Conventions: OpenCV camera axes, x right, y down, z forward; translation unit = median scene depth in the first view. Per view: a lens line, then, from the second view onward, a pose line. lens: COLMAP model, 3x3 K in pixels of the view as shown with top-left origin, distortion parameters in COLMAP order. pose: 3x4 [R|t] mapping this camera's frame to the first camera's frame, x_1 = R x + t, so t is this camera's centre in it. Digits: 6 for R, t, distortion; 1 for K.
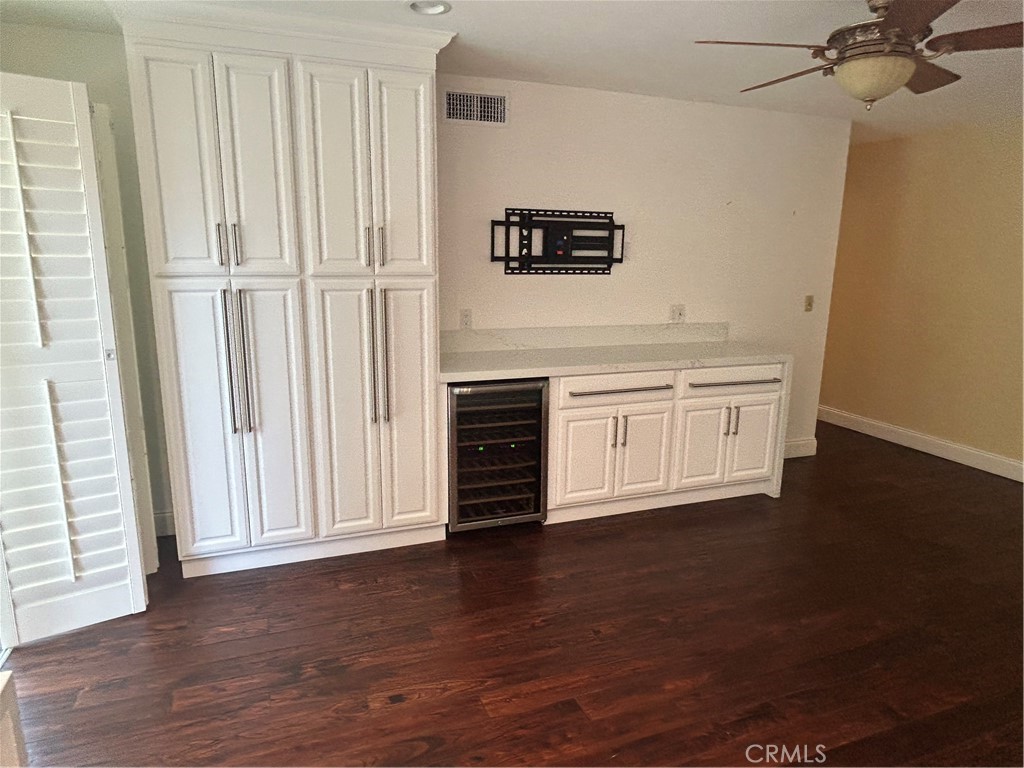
lens RADIAL K [[662.3, 0, 510.4], [0, 662.3, 385.0], [0, 0, 1]] dist [-0.000893, 0.004588]
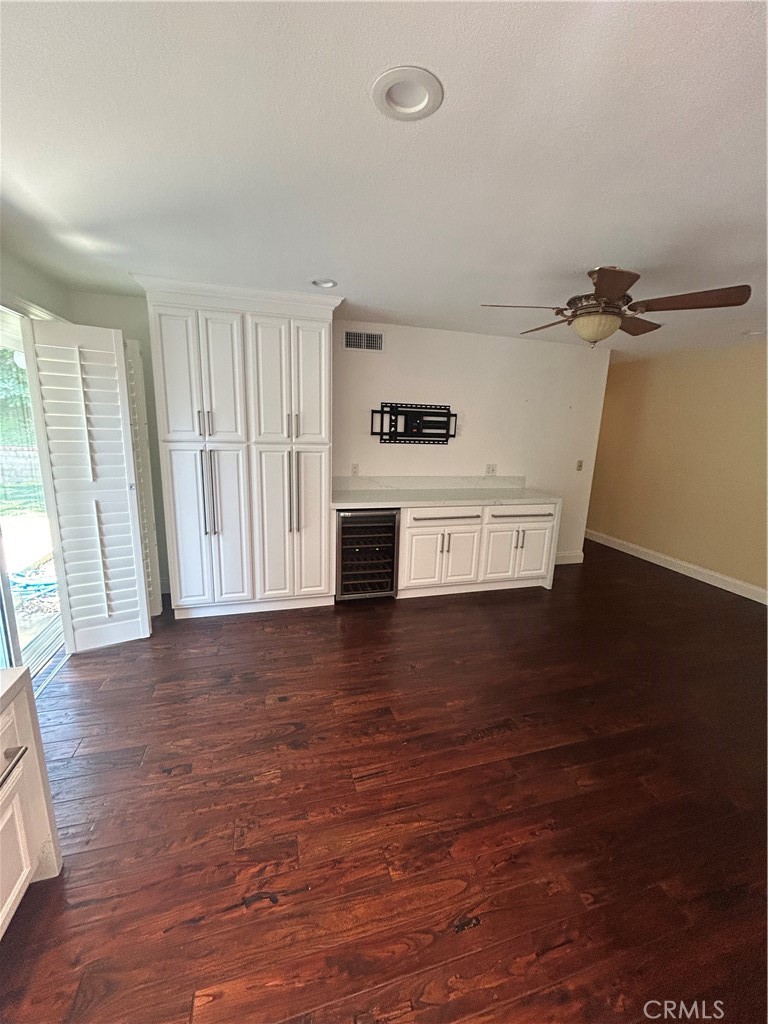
lens RADIAL K [[414.9, 0, 377.6], [0, 414.9, 506.5], [0, 0, 1]] dist [0.000136, 0.000651]
pose [[0.996289, 0.036431, -0.077987, 0.102602], [-0.036674, 0.999326, -0.001691, -0.014182], [0.077873, 0.004544, 0.996953, -0.020127]]
